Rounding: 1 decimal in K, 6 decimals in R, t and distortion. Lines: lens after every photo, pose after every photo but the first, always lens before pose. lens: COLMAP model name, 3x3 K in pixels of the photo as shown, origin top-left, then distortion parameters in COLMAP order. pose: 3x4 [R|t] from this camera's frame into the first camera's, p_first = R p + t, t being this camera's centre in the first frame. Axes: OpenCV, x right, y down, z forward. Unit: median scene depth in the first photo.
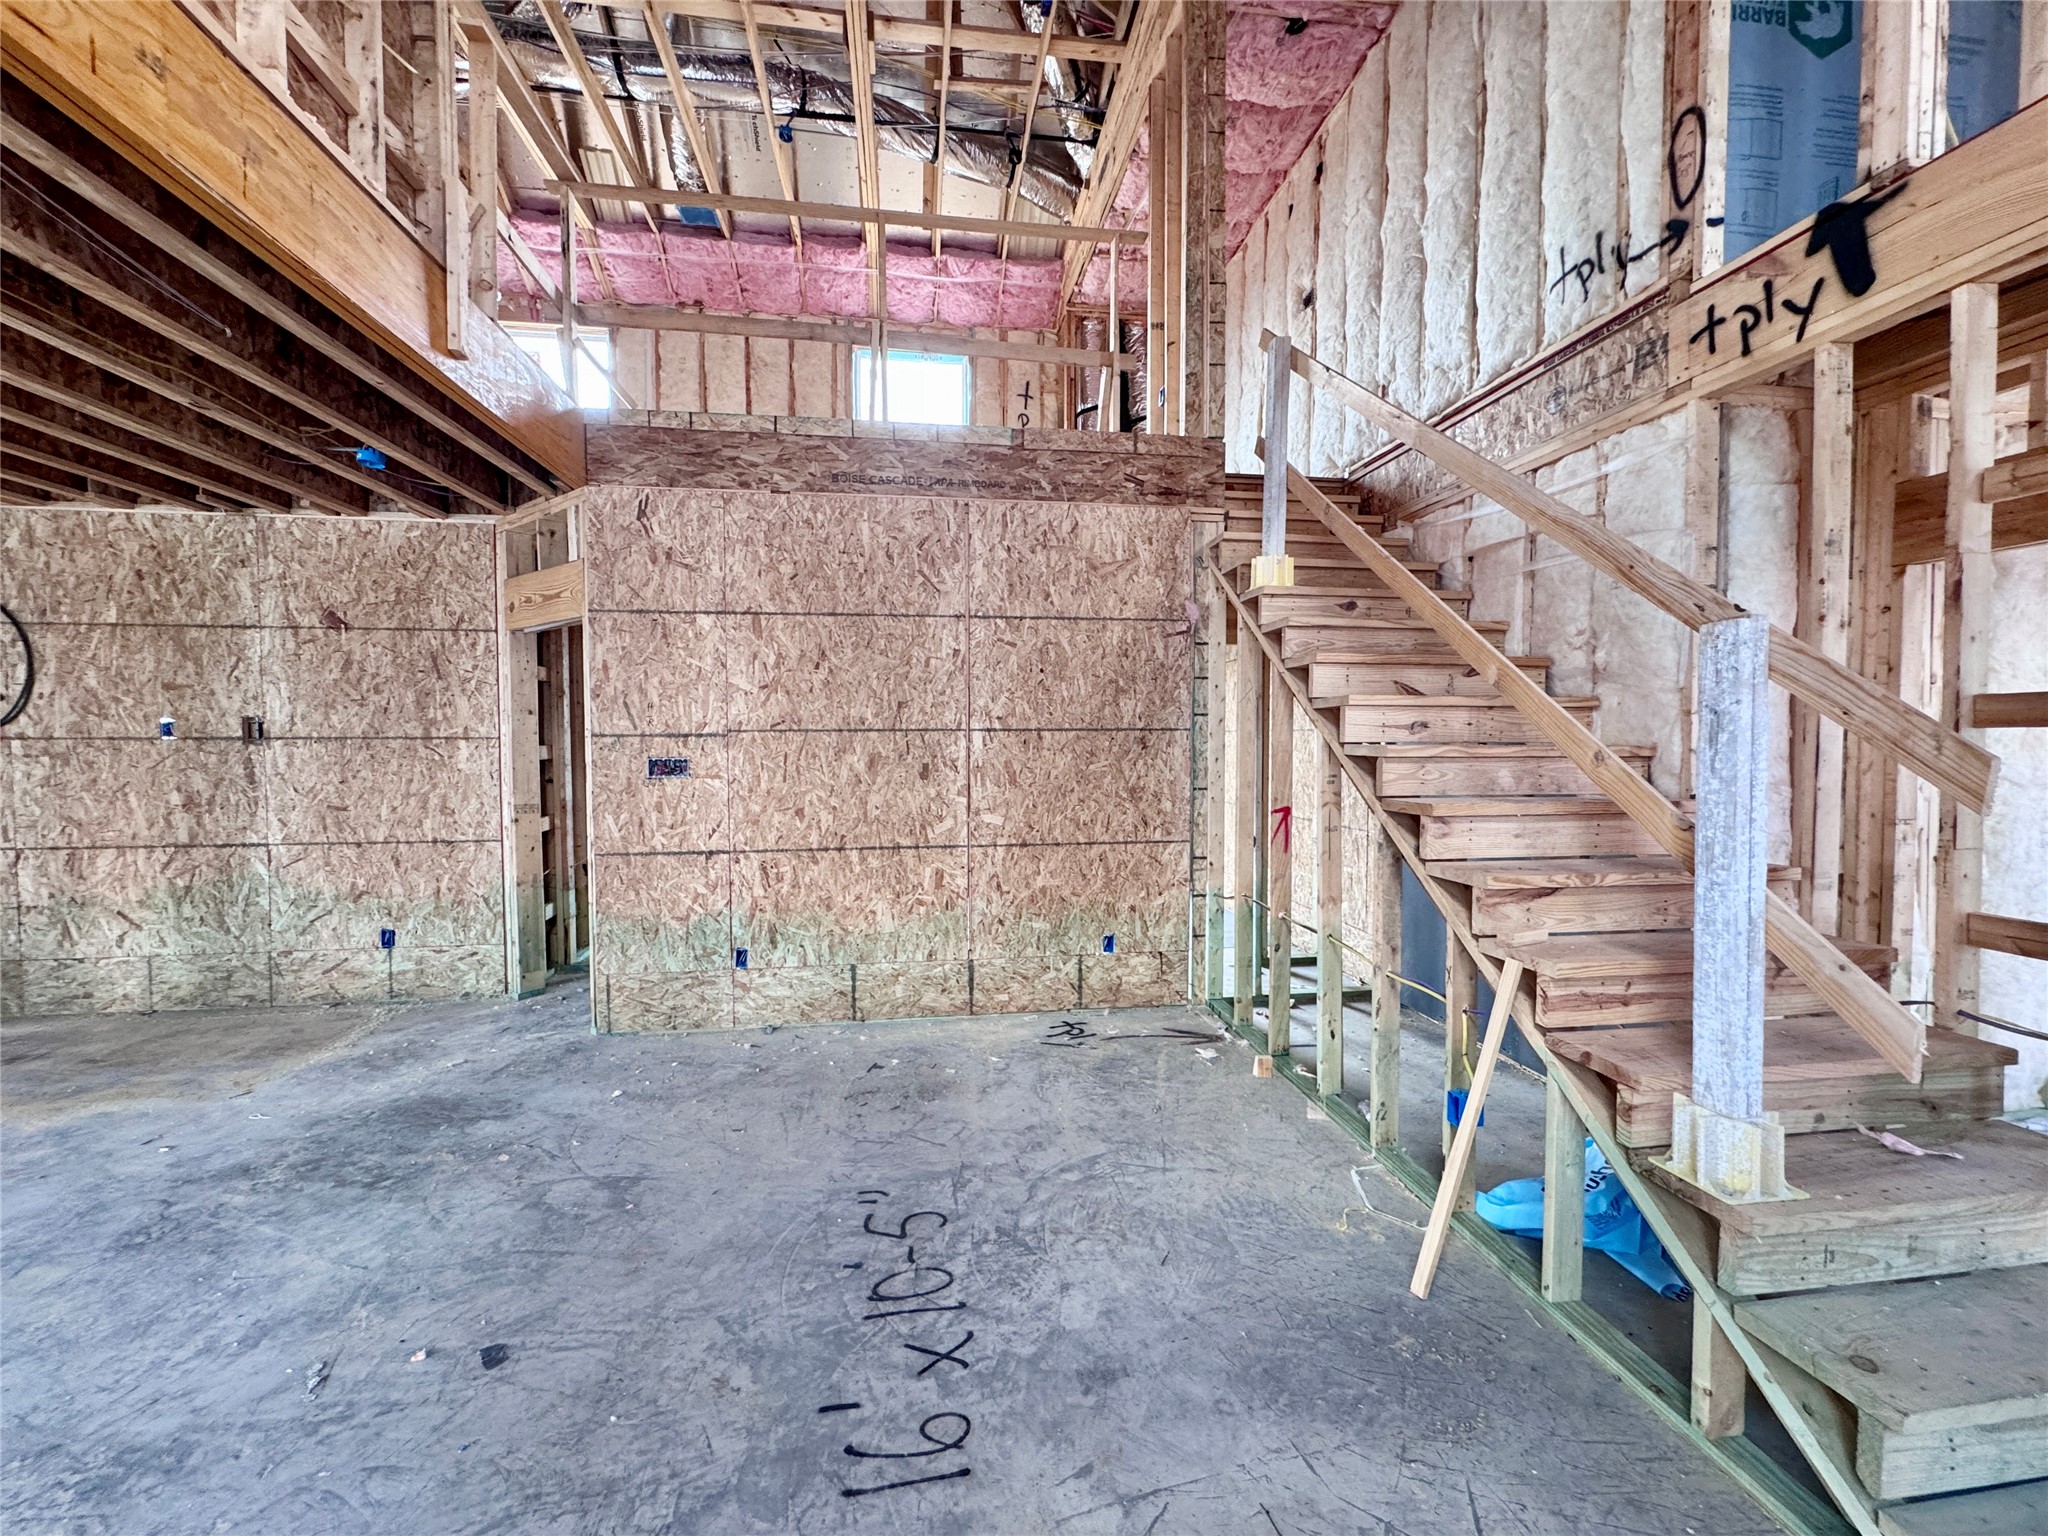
lens RADIAL K [[819.1, 0, 1023.2], [0, 819.1, 765.8], [0, 0, 1]] dist [-0.000773, 0.000011]
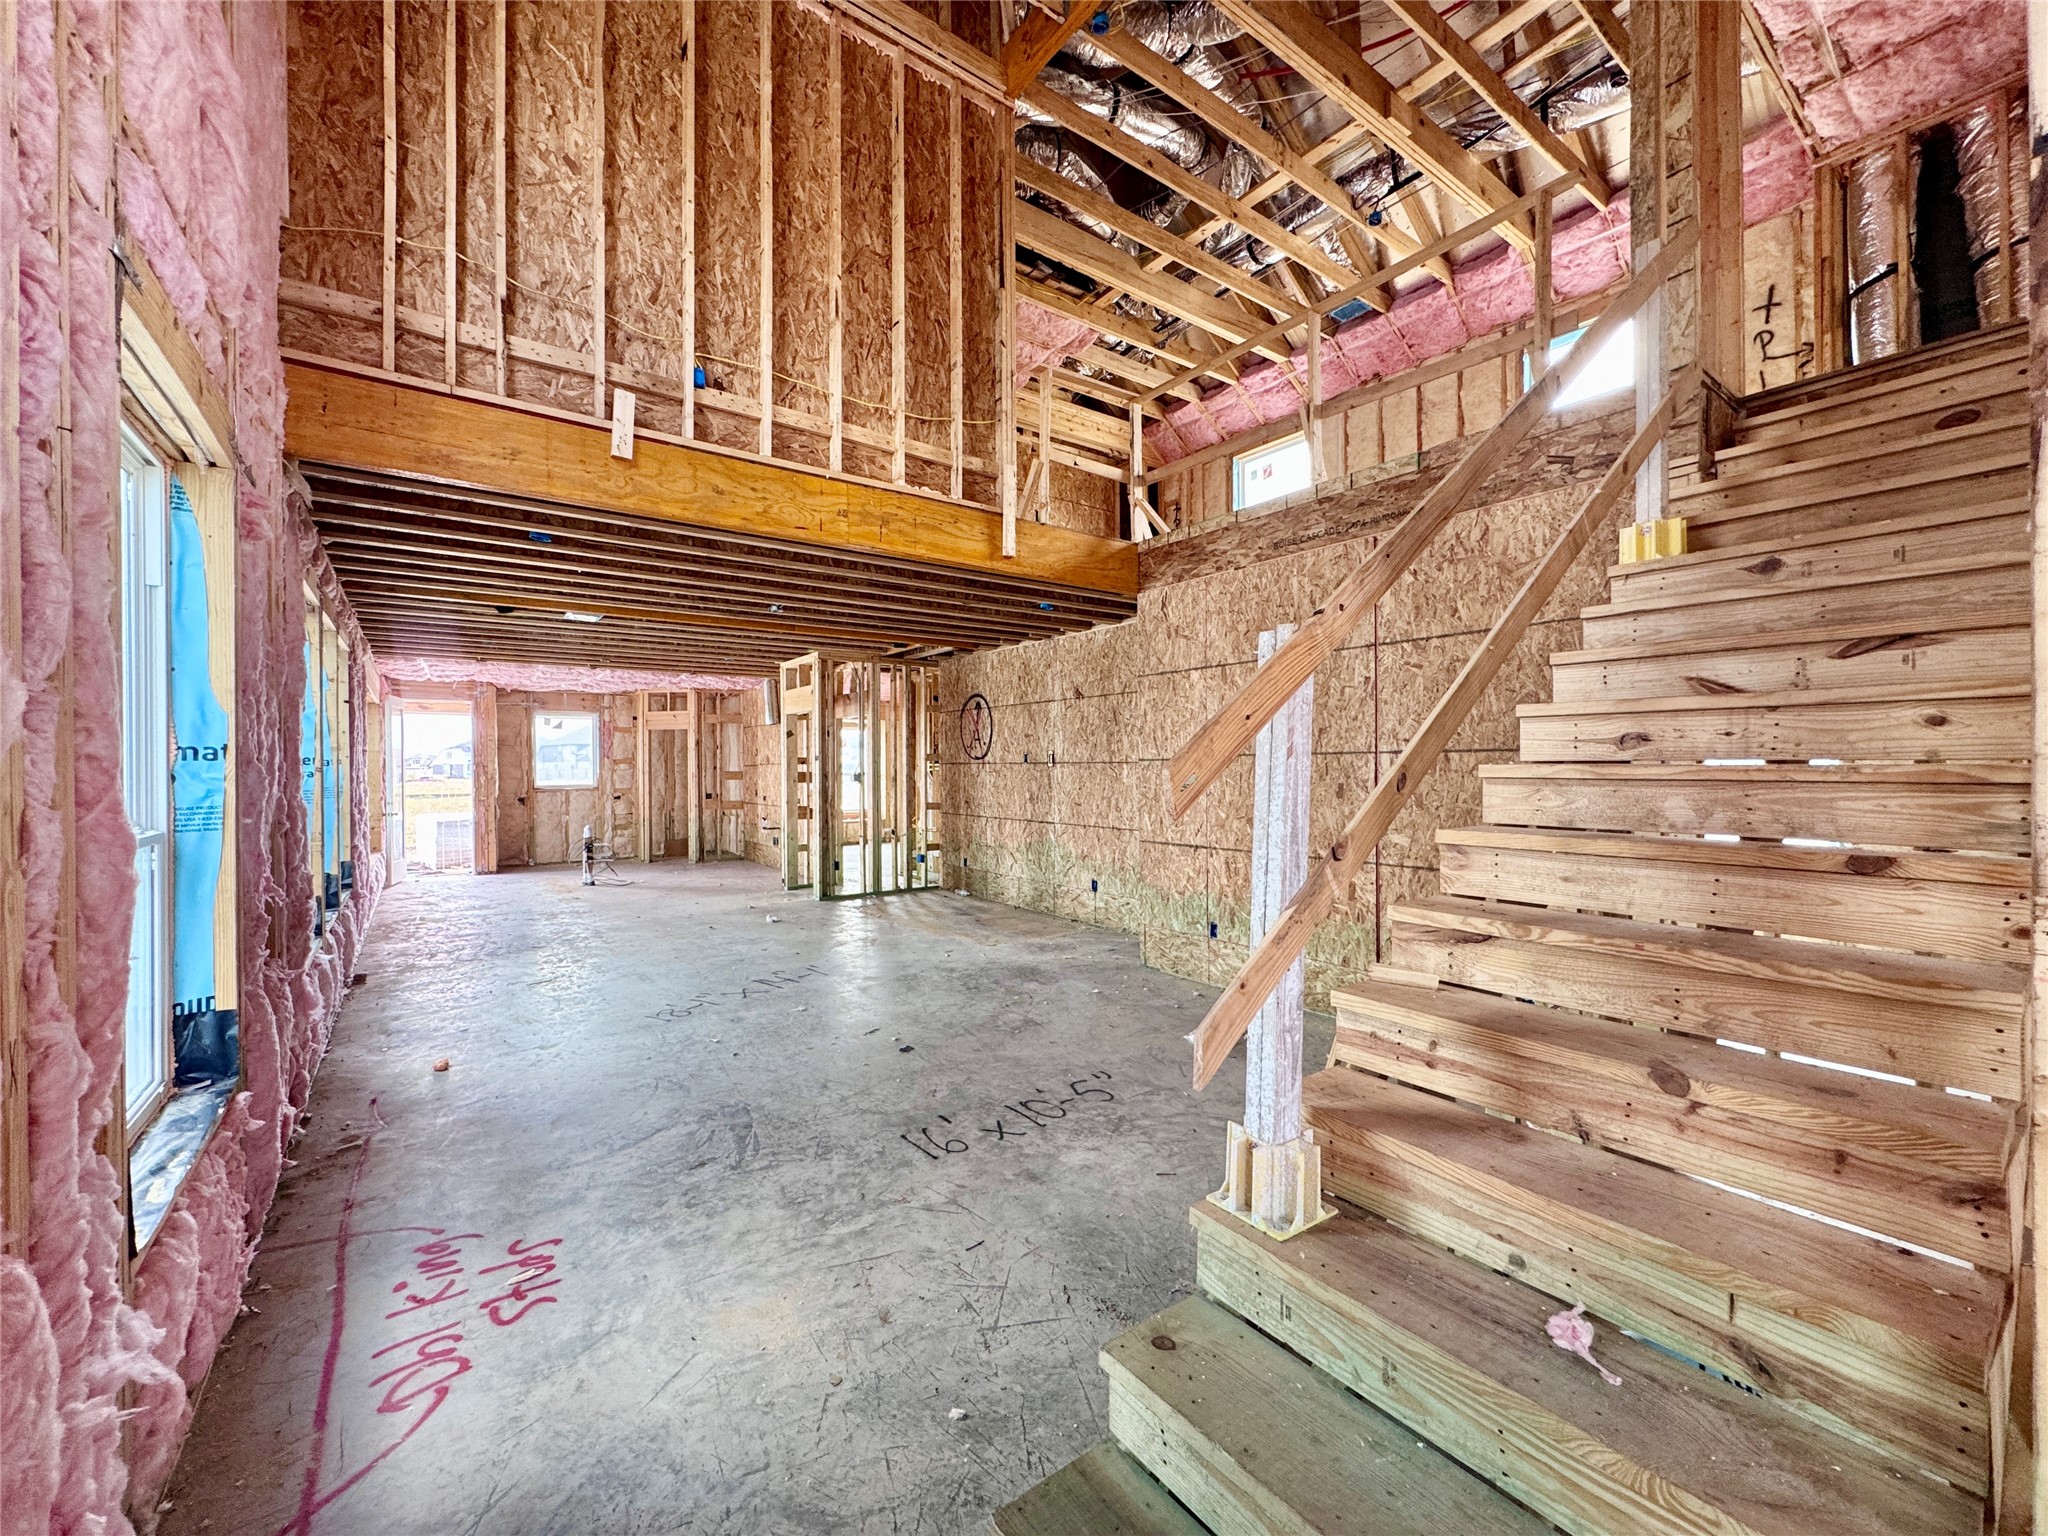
lens RADIAL K [[819.1, 0, 1022.3], [0, 819.1, 764.9], [0, 0, 1]] dist [-0.000773, 0.000011]
pose [[0.470641, -0.001437, -0.882324, 0.626006], [-0.028629, 0.999447, -0.016899, 0.002665], [0.881860, 0.033213, 0.470340, 0.105698]]
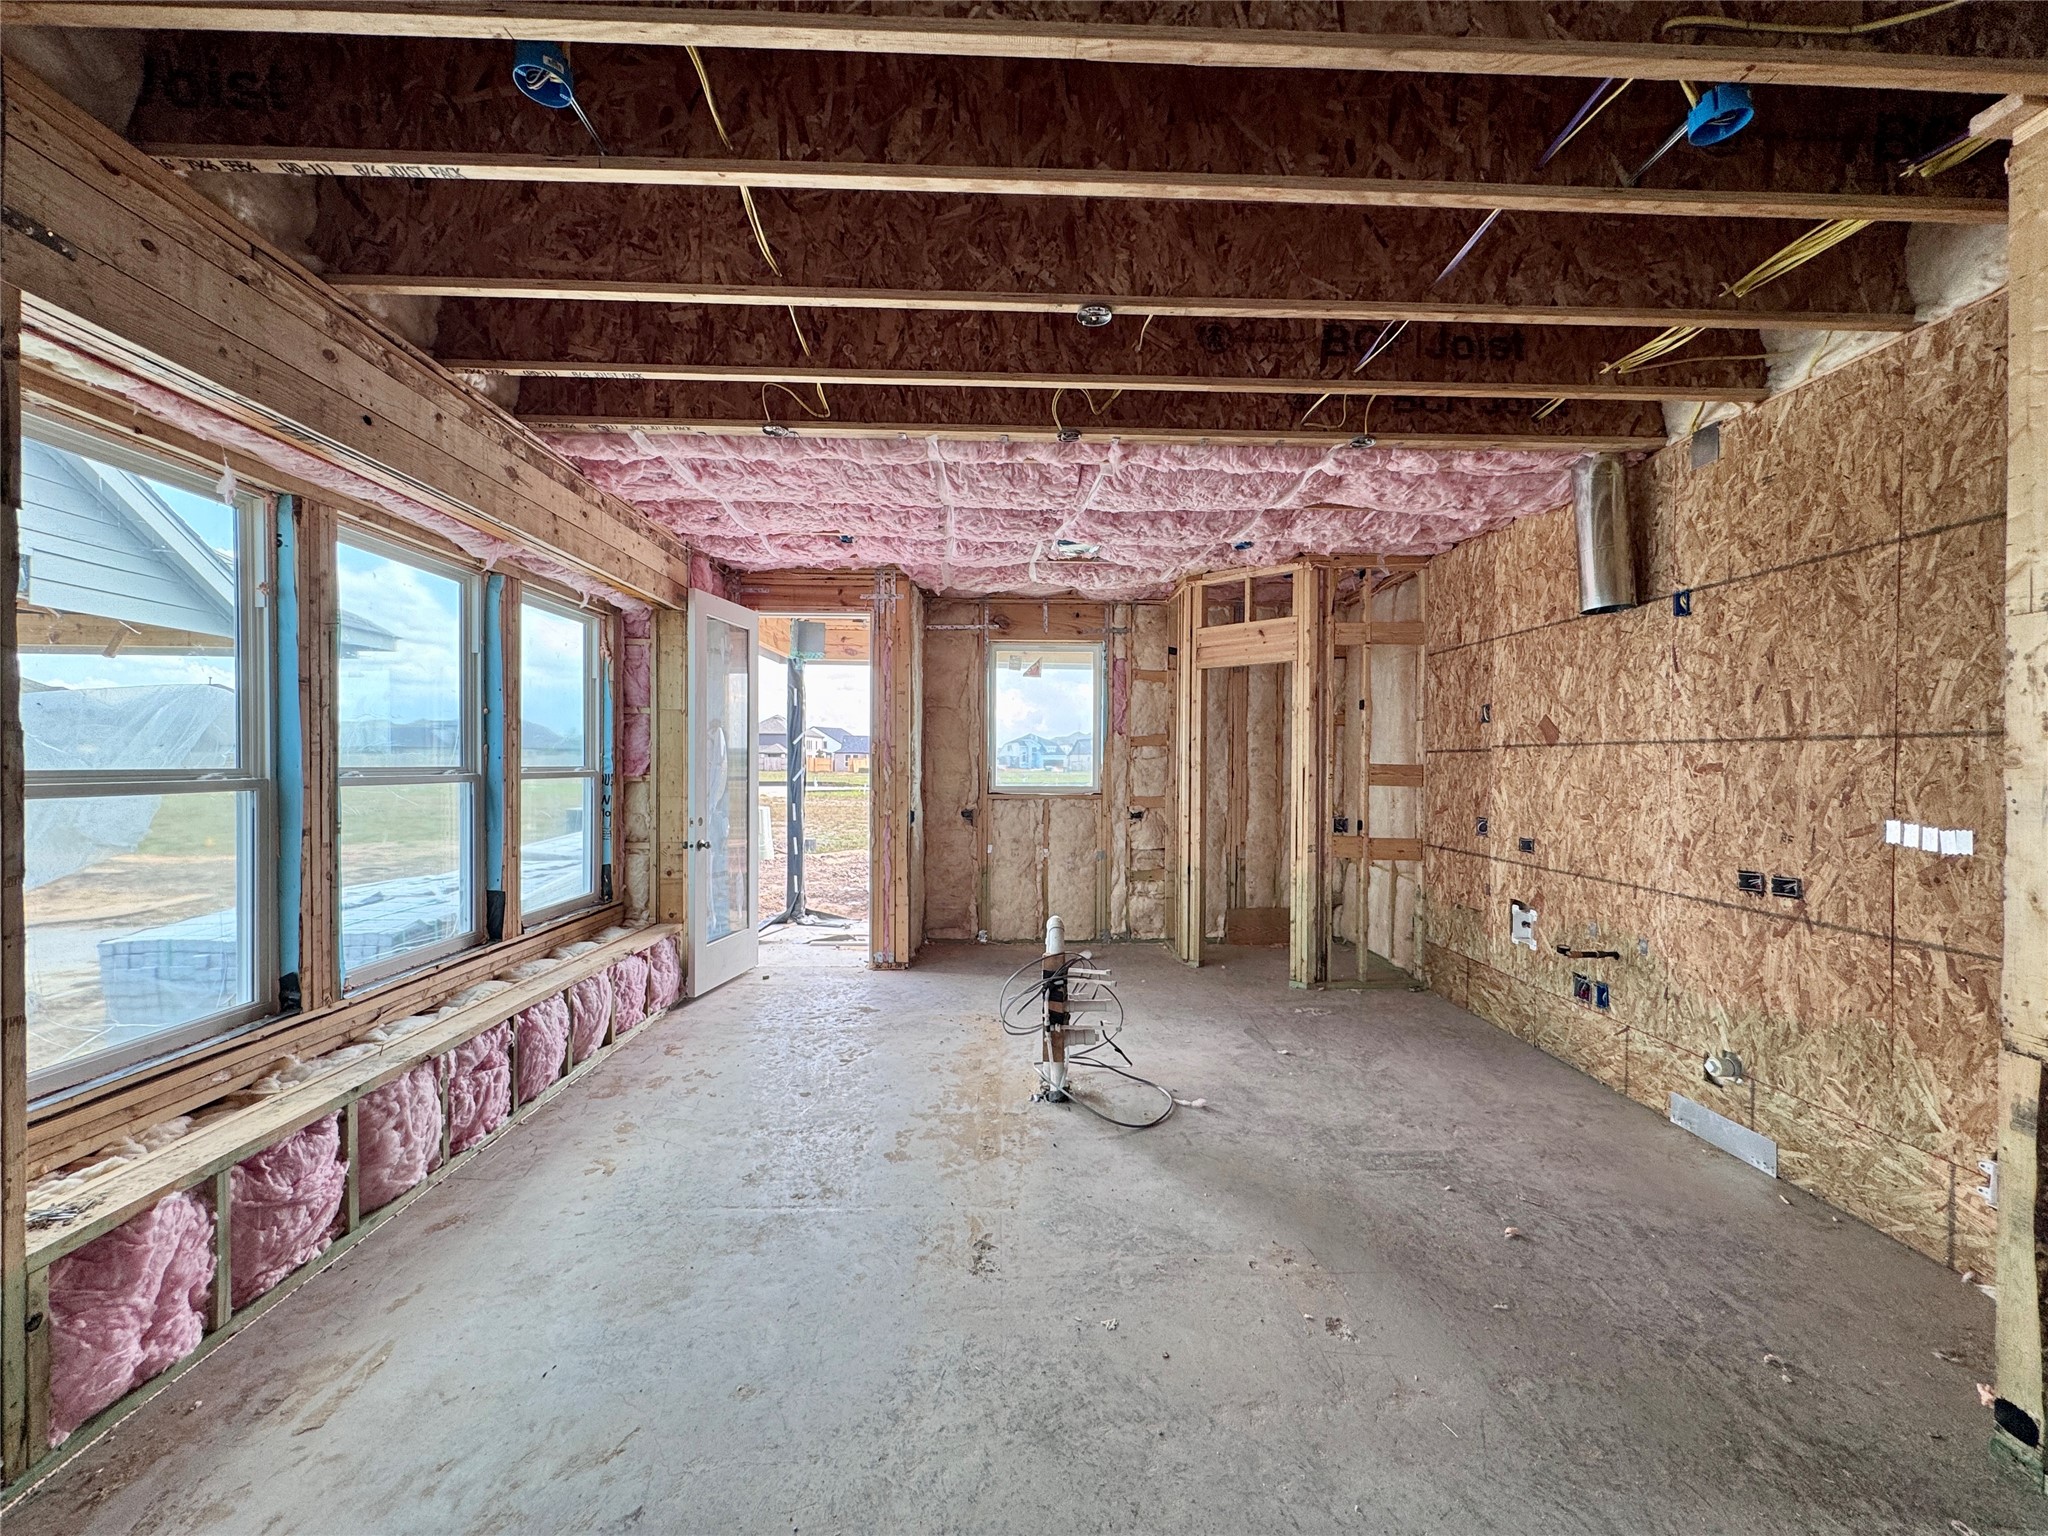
lens RADIAL K [[819.1, 0, 1027.1], [0, 819.1, 764.9], [0, 0, 1]] dist [-0.000773, 0.000011]
pose [[-0.106012, 0.006613, -0.994343, -1.251682], [-0.045517, 0.998897, 0.011496, 0.016843], [0.993323, 0.046478, -0.105594, 0.167937]]
